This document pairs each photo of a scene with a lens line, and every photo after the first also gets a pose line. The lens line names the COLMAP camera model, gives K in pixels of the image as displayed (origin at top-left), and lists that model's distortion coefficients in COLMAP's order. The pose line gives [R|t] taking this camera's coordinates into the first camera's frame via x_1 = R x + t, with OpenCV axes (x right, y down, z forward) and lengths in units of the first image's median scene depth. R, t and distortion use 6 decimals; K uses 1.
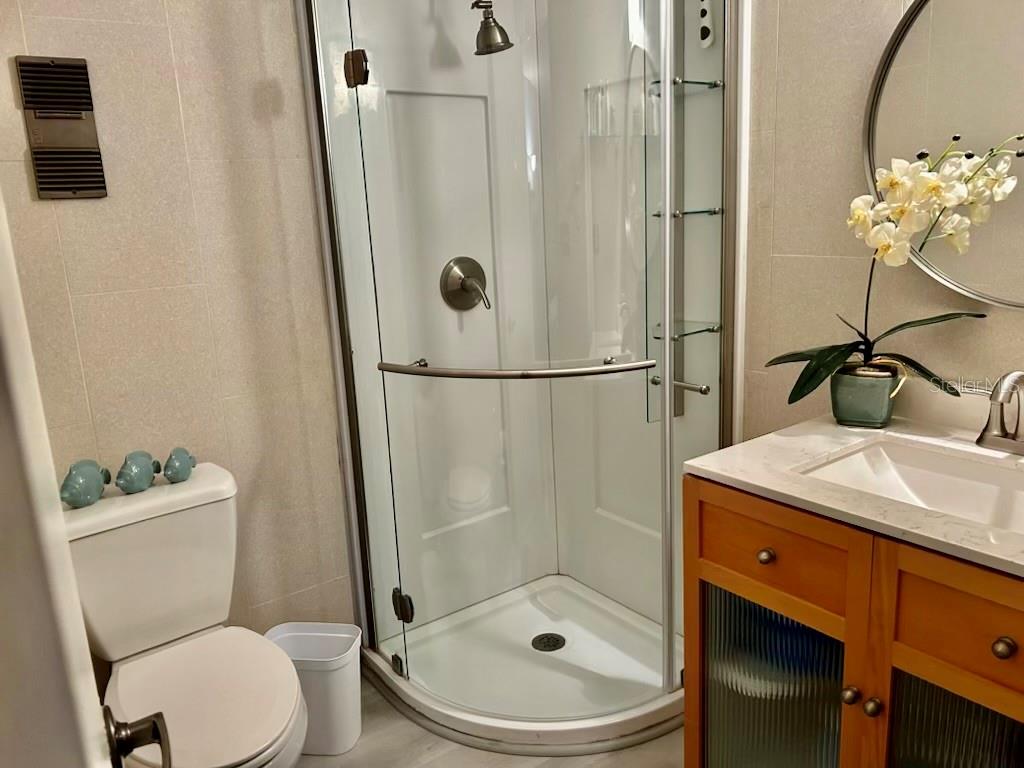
lens RADIAL K [[770.0, 0, 512.1], [0, 770.0, 387.0], [0, 0, 1]] dist [0.049426, -0.040729]
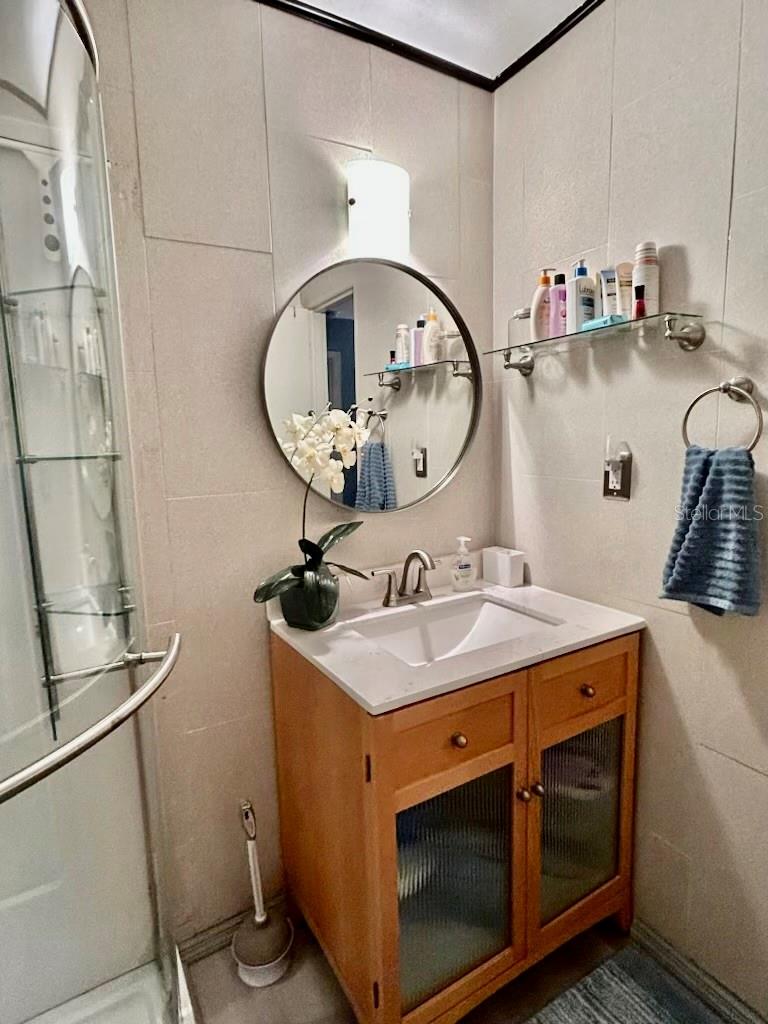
lens RADIAL K [[556.4, 0, 386.3], [0, 556.4, 508.7], [0, 0, 1]] dist [0.001477, 0.000442]
pose [[0.095974, -0.091391, 0.991179, -0.405577], [0.250535, 0.965936, 0.064805, -0.166687], [-0.963339, 0.242106, 0.115601, 0.804080]]
